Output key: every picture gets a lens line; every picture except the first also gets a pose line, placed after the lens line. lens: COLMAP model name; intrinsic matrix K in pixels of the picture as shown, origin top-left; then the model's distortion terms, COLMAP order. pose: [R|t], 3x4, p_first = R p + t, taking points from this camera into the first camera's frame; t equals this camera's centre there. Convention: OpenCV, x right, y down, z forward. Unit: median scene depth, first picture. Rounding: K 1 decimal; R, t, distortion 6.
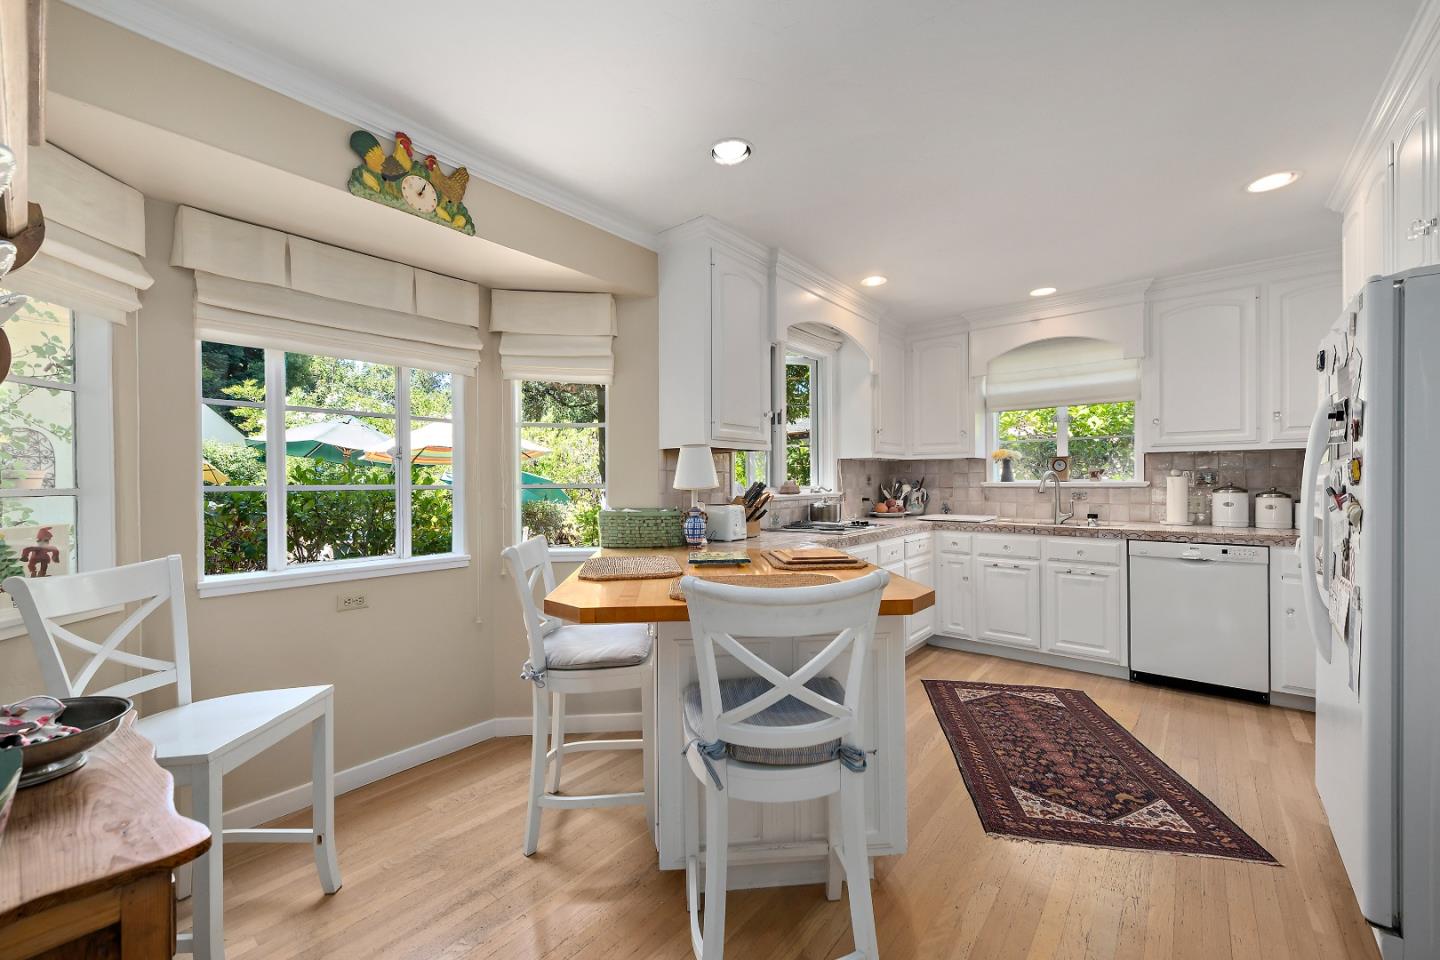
lens RADIAL K [[570.8, 0, 714.9], [0, 570.8, 481.6], [0, 0, 1]] dist [0.002916, -0.002384]
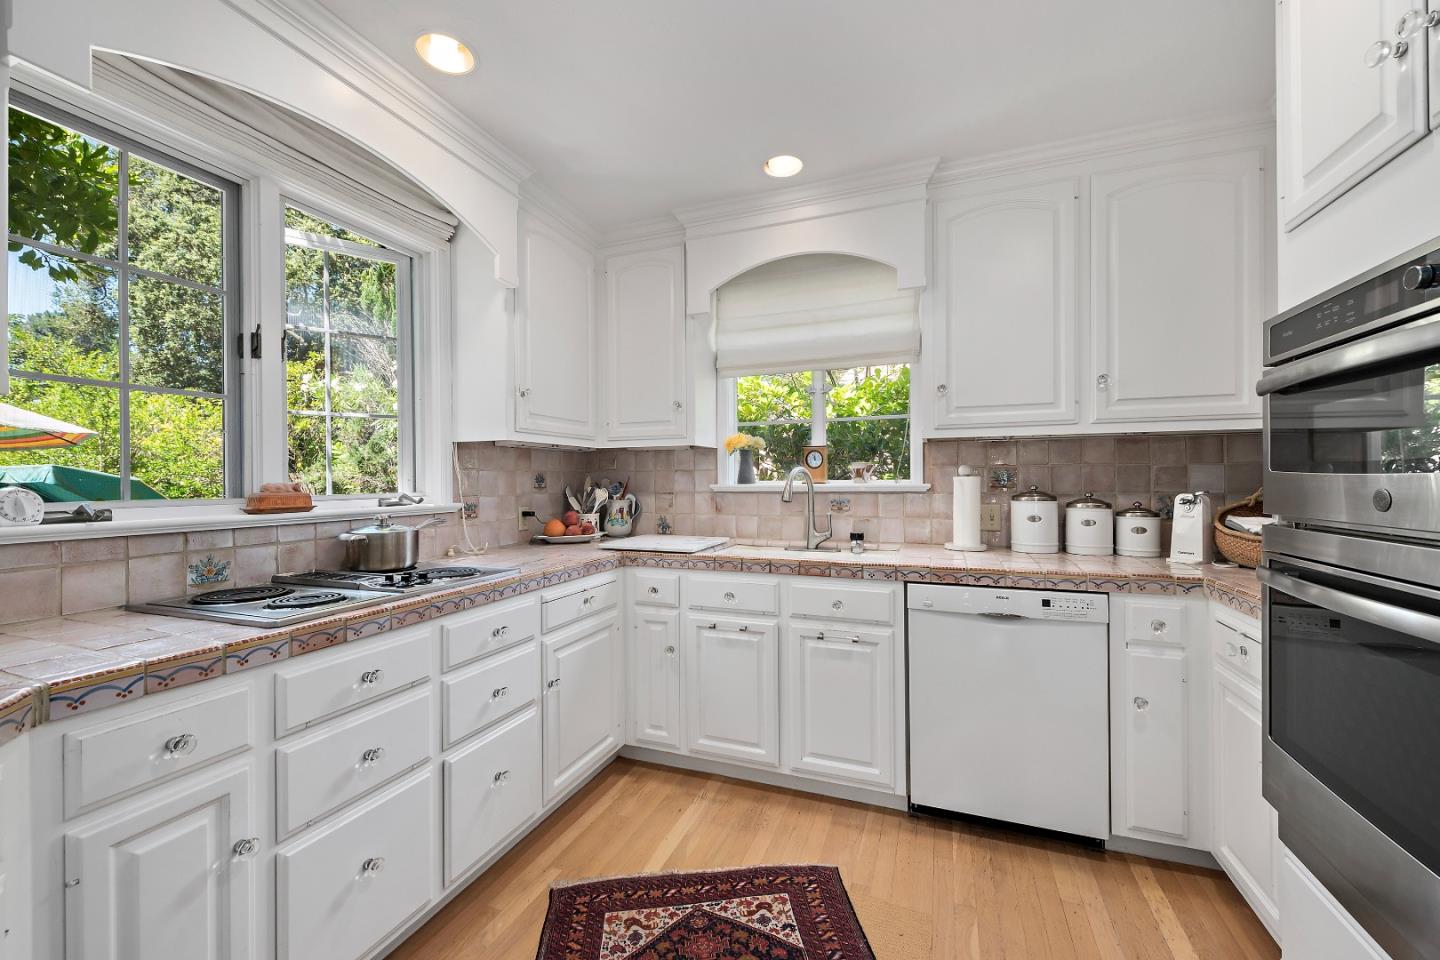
lens RADIAL K [[570.8, 0, 718.3], [0, 570.8, 479.7], [0, 0, 1]] dist [0.002916, -0.002384]
pose [[0.946186, 0.000629, 0.323623, 0.315929], [0.000753, 0.999991, -0.004147, -0.002278], [-0.323623, 0.004167, 0.946177, 0.456712]]
